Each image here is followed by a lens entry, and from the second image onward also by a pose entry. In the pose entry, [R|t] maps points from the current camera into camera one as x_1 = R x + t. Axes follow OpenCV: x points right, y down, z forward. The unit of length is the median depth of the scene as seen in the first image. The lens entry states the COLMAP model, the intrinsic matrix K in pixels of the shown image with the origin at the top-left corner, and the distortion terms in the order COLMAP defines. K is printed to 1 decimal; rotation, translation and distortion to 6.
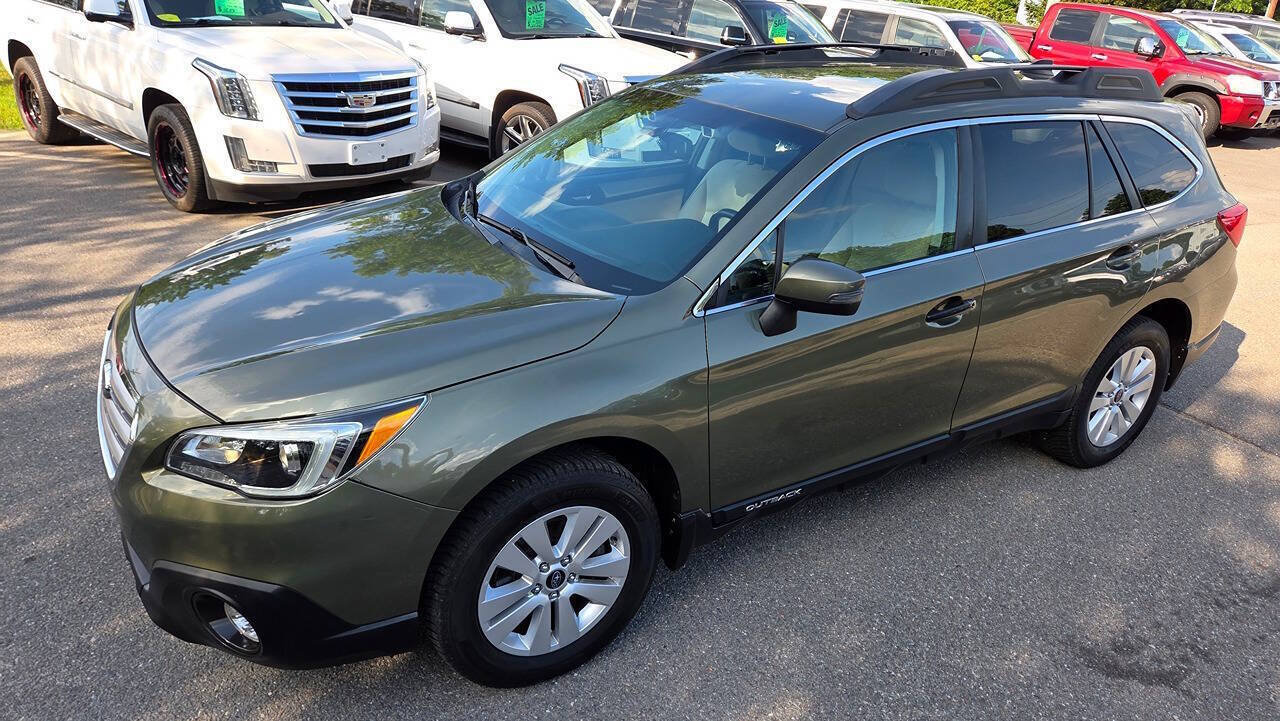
lens RADIAL K [[857.1, 0, 623.7], [0, 857.1, 352.1], [0, 0, 1]] dist [0.066471, -0.062690]
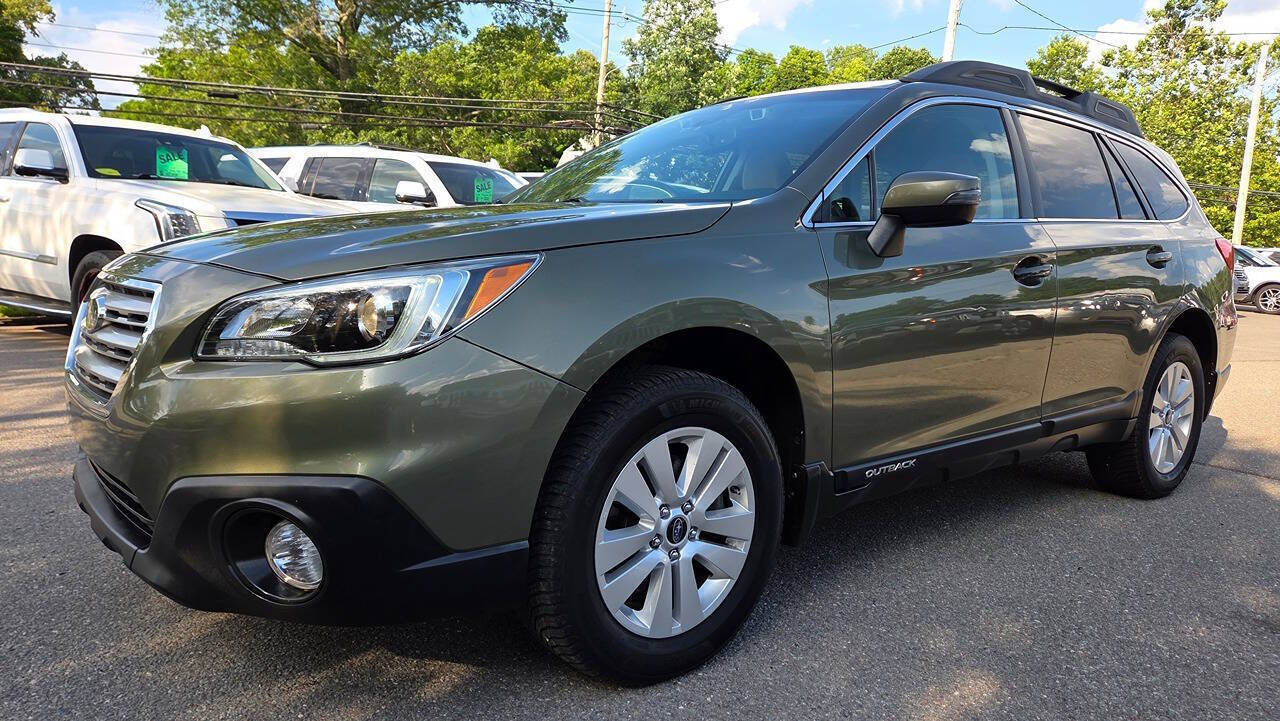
lens RADIAL K [[859.0, 0, 644.7], [0, 859.0, 365.9], [0, 0, 1]] dist [0.071624, -0.067508]
pose [[0.990453, -0.039327, 0.132124, -0.204752], [0.072918, 0.962843, -0.260030, 0.316802], [-0.116988, 0.267182, 0.956519, 0.193420]]
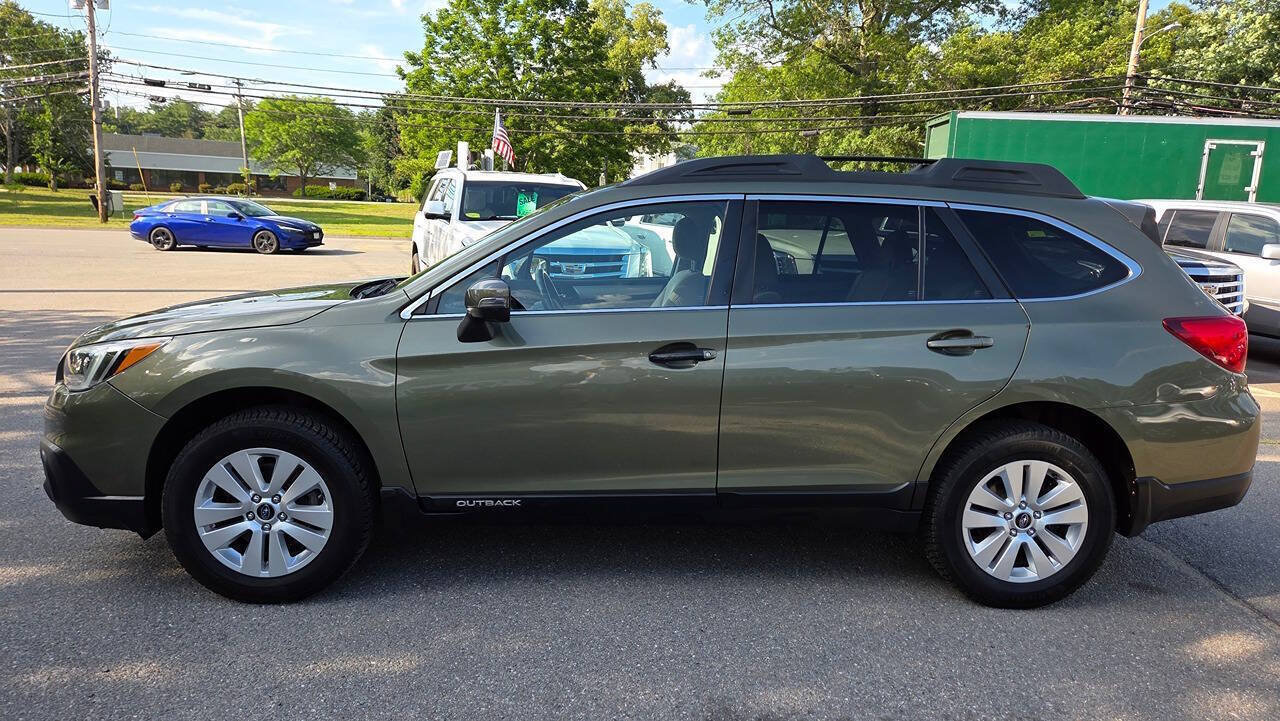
lens RADIAL K [[863.8, 0, 634.9], [0, 863.8, 337.6], [0, 0, 1]] dist [0.069678, -0.068989]
pose [[0.876774, 0.033802, -0.479714, 0.984683], [-0.170026, 0.954889, -0.243473, 0.235357], [0.449843, 0.295034, 0.842969, 0.085649]]
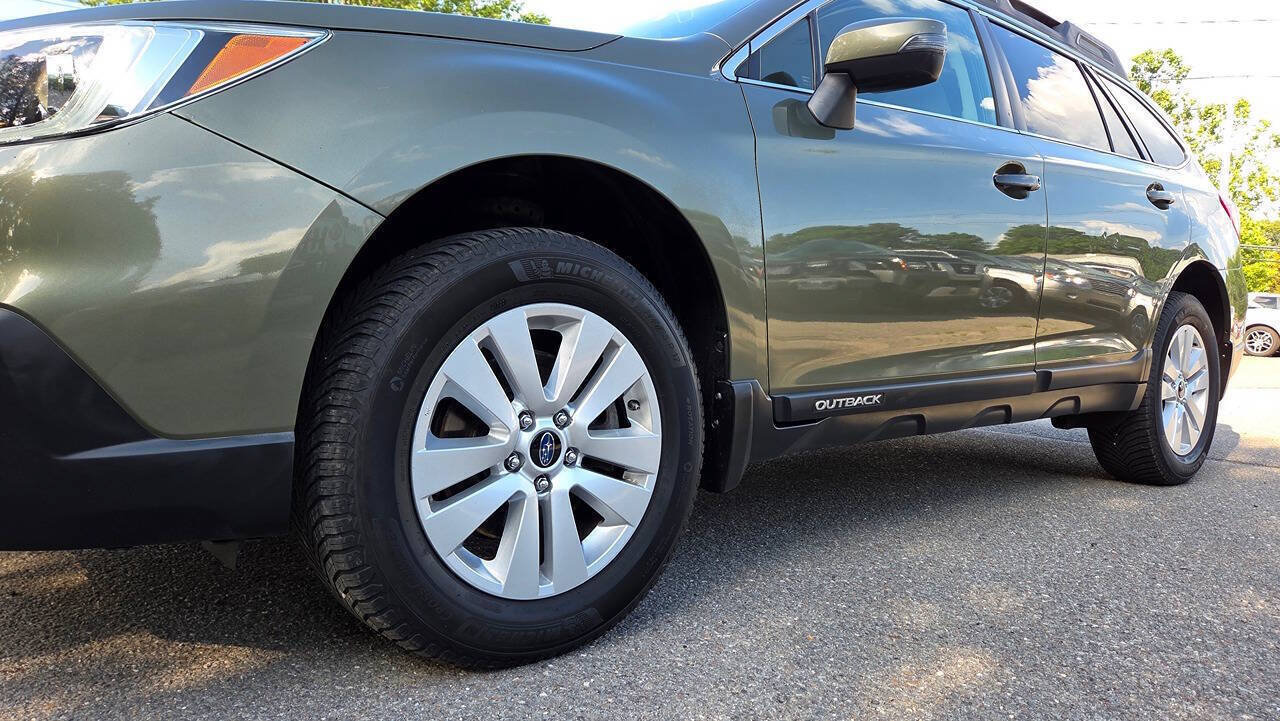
lens RADIAL K [[860.2, 0, 640.0], [0, 860.2, 360.5], [0, 0, 1]] dist [0.070738, -0.066983]
pose [[0.988550, -0.041950, 0.144948, -0.096181], [0.089256, 0.937076, -0.337525, 0.401498], [-0.121668, 0.346597, 0.930090, 0.425966]]
